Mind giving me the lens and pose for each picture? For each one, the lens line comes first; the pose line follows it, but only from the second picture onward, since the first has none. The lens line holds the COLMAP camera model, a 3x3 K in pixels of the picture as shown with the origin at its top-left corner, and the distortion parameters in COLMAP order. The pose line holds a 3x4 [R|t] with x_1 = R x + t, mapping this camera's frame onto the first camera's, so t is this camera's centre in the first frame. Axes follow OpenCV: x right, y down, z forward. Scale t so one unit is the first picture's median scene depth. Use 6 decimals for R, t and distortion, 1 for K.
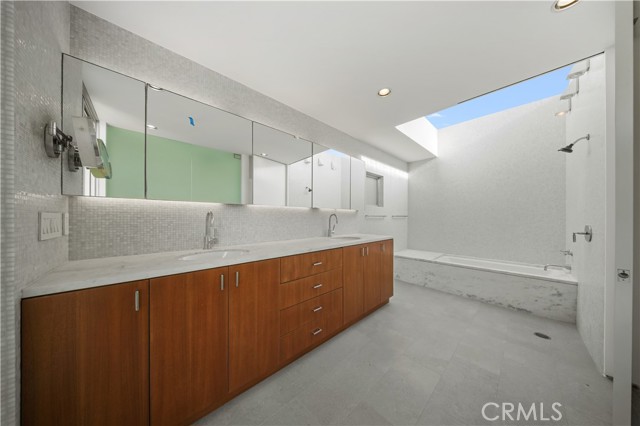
lens RADIAL K [[189.2, 0, 319.7], [0, 189.2, 216.3], [0, 0, 1]] dist [-0.003509, -0.000671]
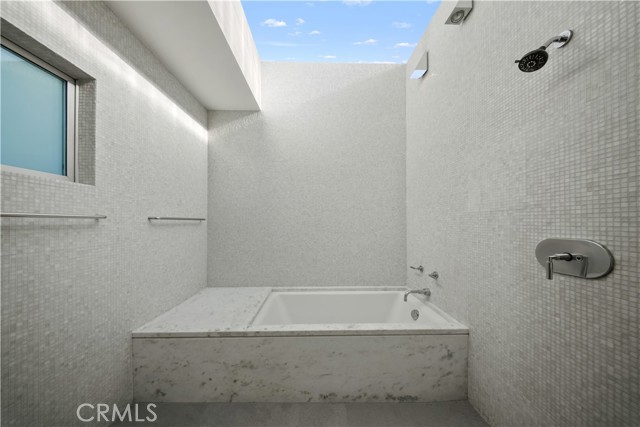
lens RADIAL K [[189.2, 0, 319.4], [0, 189.2, 220.2], [0, 0, 1]] dist [-0.003509, -0.000671]
pose [[0.655054, 0.008106, 0.755539, 0.505945], [-0.004649, 0.999967, -0.006697, 0.005950], [-0.755568, 0.000874, 0.655070, 0.815214]]
